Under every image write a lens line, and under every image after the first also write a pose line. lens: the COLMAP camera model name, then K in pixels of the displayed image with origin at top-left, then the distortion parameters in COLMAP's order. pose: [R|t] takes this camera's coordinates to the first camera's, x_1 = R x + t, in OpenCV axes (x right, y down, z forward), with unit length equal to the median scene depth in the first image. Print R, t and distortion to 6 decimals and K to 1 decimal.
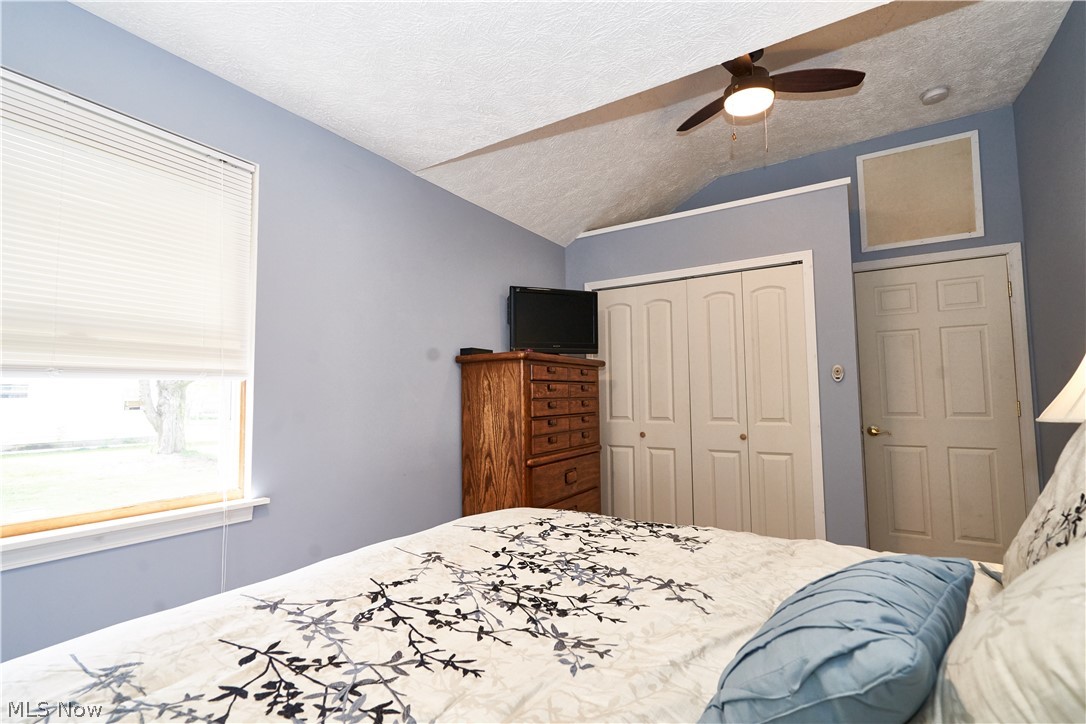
lens RADIAL K [[502.1, 0, 543.0], [0, 502.1, 362.0], [0, 0, 1]] dist [-0.002975, 0.000613]
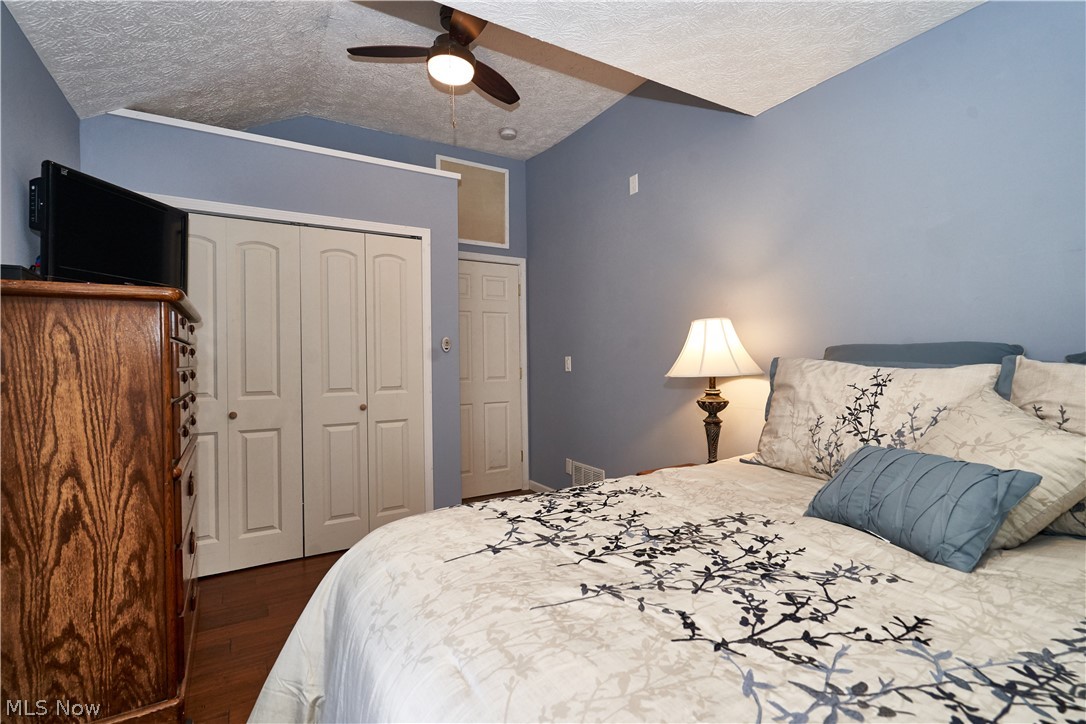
lens RADIAL K [[502.1, 0, 543.0], [0, 502.1, 362.0], [0, 0, 1]] dist [-0.002975, 0.000613]
pose [[0.446516, 0.005047, 0.894761, -0.766535], [-0.055708, 0.998201, 0.022170, 0.057200], [-0.893040, -0.059745, 0.445994, 0.685663]]
